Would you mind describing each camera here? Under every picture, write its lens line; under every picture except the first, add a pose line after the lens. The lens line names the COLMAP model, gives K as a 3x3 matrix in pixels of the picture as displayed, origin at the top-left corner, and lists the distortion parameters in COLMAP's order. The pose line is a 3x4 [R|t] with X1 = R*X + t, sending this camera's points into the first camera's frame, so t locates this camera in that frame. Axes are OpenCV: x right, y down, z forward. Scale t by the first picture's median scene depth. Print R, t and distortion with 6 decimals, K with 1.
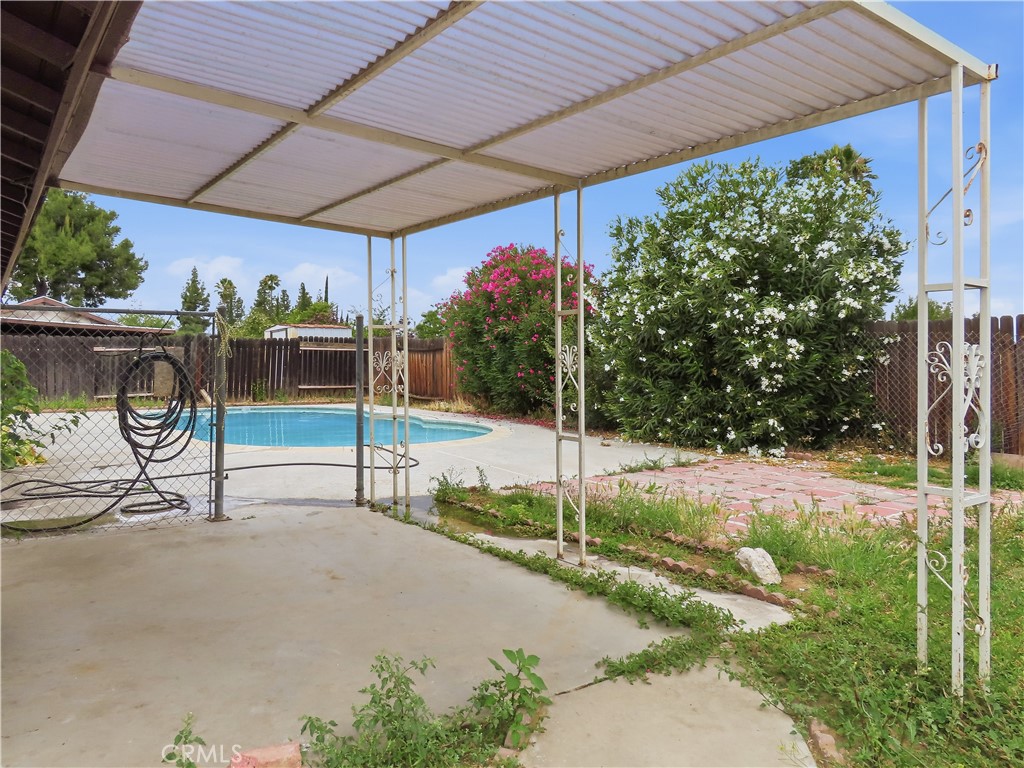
lens RADIAL K [[767.1, 0, 512.0], [0, 767.1, 384.0], [0, 0, 1]] dist [-0.009226, 0.000672]
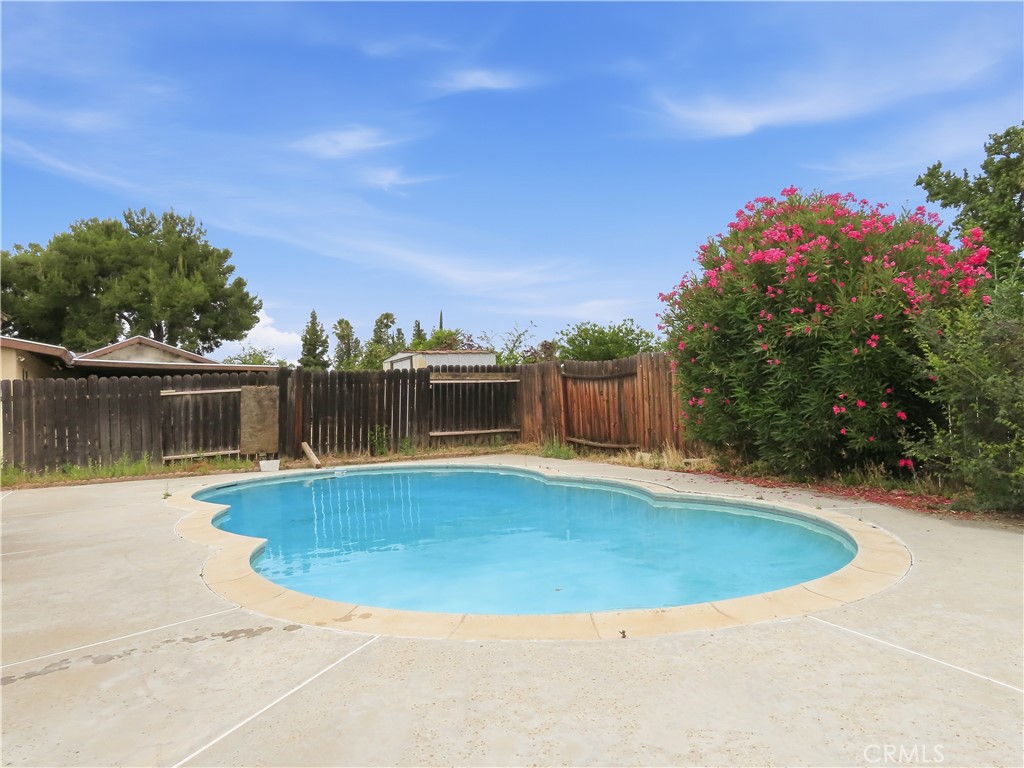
lens RADIAL K [[767.1, 0, 512.0], [0, 767.1, 384.0], [0, 0, 1]] dist [-0.009226, 0.000672]
pose [[0.988905, -0.039178, -0.143290, -0.088369], [0.033260, 0.998501, -0.043469, -0.009177], [0.144778, 0.038221, 0.988726, 0.266705]]
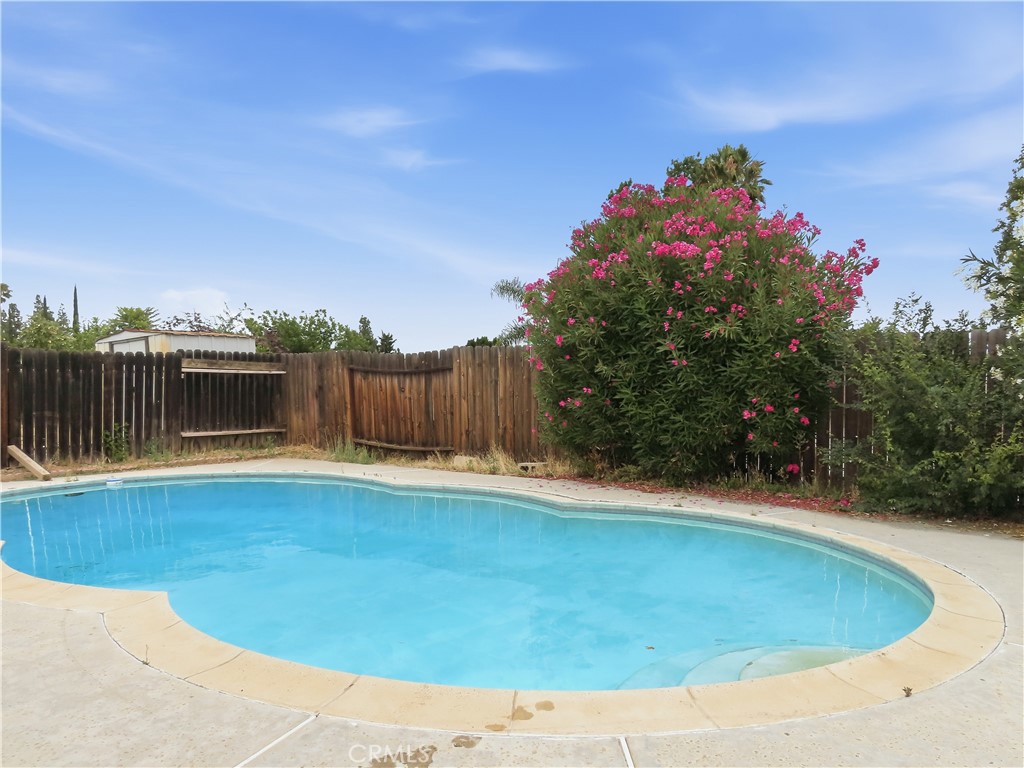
lens RADIAL K [[786.7, 0, 512.9], [0, 786.7, 456.6], [0, 0, 1]] dist [0.004276, 0.003594]
pose [[0.961701, -0.033951, 0.271989, -0.189201], [0.017441, 0.997868, 0.062892, -0.012656], [-0.273545, -0.055739, 0.960243, 0.321912]]
